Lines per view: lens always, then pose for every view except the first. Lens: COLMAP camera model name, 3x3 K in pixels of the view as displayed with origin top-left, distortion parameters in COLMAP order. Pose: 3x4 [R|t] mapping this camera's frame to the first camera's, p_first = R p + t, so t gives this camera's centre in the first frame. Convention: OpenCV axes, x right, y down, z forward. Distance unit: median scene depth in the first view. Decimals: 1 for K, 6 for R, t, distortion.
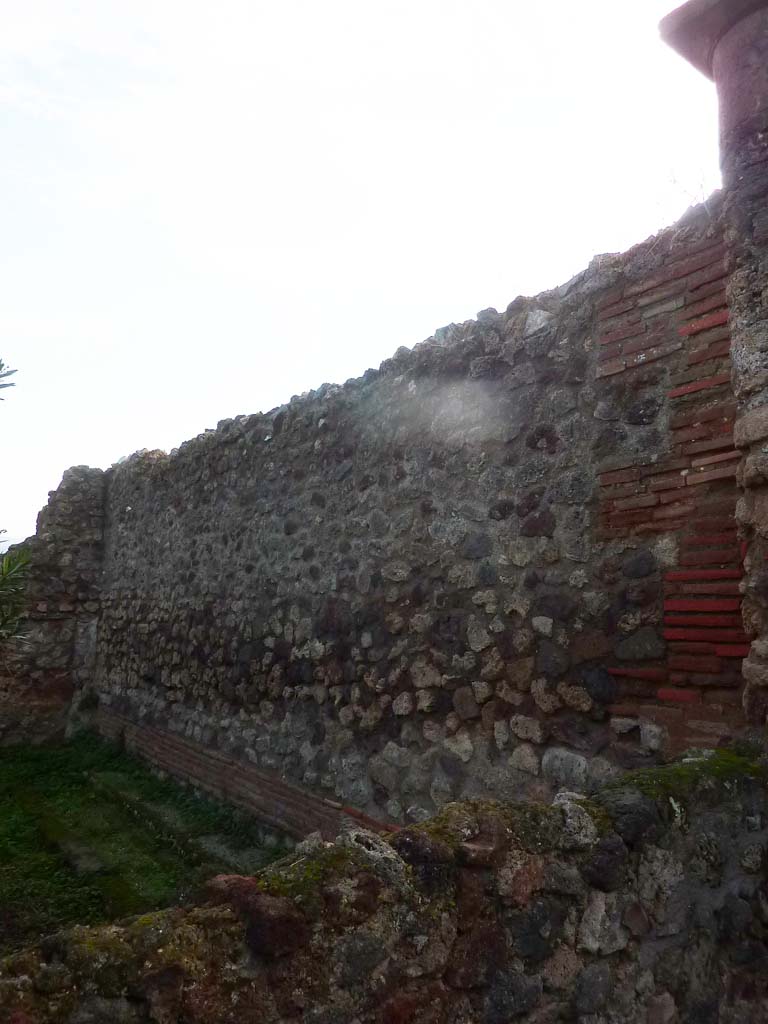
lens RADIAL K [[745.3, 0, 358.3], [0, 745.3, 511.5], [0, 0, 1]] dist [-0.001485, -0.055710]
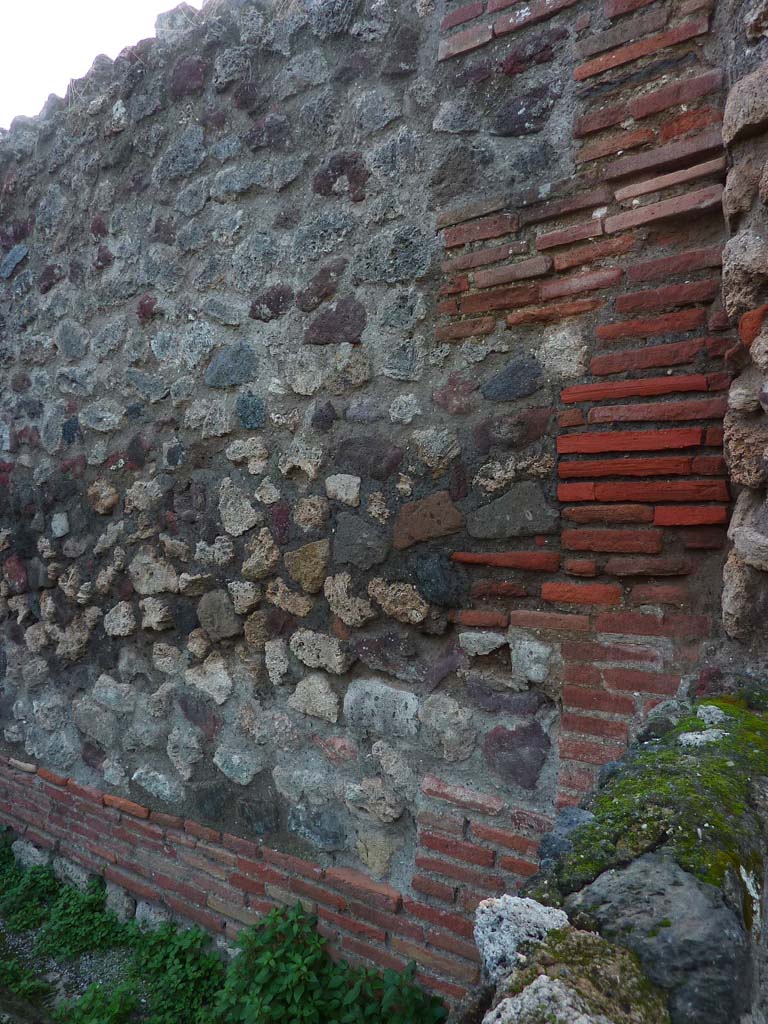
lens RADIAL K [[745.3, 0, 358.3], [0, 745.3, 511.5], [0, 0, 1]] dist [-0.001485, -0.055710]
pose [[0.941612, -0.044410, 0.333759, 0.038752], [-0.010830, 0.986756, 0.161851, 0.052596], [-0.336527, -0.156015, 0.928660, 0.308879]]
